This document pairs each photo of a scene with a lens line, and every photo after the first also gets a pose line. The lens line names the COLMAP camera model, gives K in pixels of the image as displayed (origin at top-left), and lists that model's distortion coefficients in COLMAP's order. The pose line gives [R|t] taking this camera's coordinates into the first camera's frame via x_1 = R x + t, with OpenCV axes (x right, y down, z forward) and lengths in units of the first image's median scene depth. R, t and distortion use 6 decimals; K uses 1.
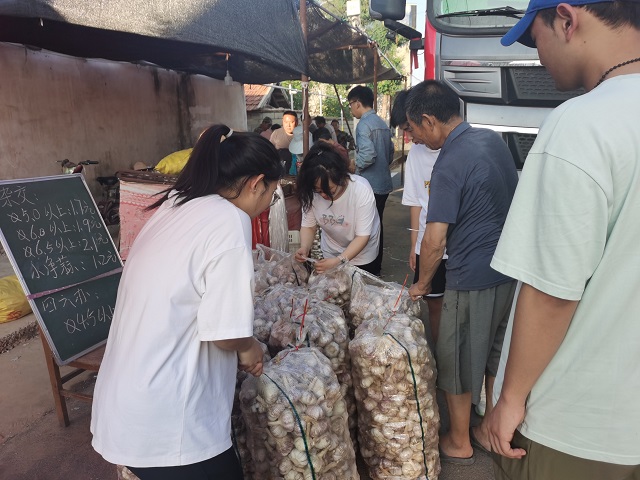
lens RADIAL K [[506.6, 0, 320.0], [0, 506.6, 240.0], [0, 0, 1]] dist [0.021997, -0.008011]
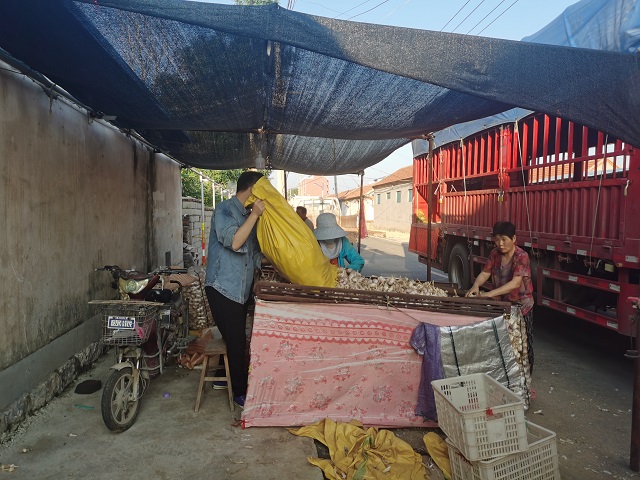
lens RADIAL K [[506.6, 0, 320.0], [0, 506.6, 240.0], [0, 0, 1]] dist [0.021997, -0.008011]
pose [[0.933871, 0.004995, 0.357574, -0.803855], [0.058345, 0.984376, -0.166130, -0.117181], [-0.352817, 0.176007, 0.918989, 0.545790]]
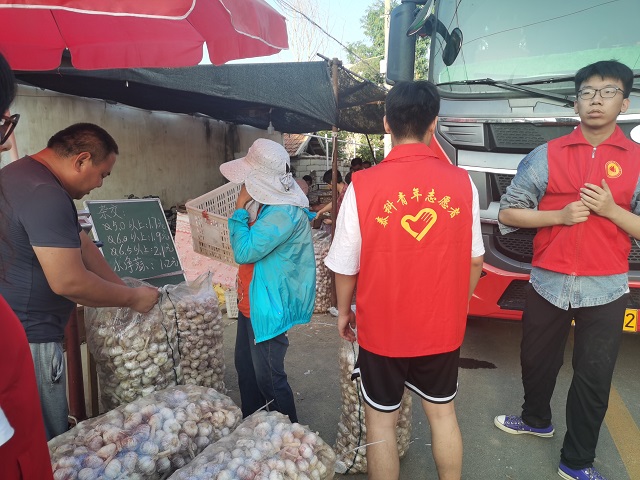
lens RADIAL K [[506.6, 0, 320.0], [0, 506.6, 240.0], [0, 0, 1]] dist [0.021997, -0.008011]
pose [[0.997445, 0.025440, -0.066749, 0.023137], [-0.031432, 0.995418, -0.090307, 0.062717], [0.064146, 0.092175, 0.993675, -0.205722]]
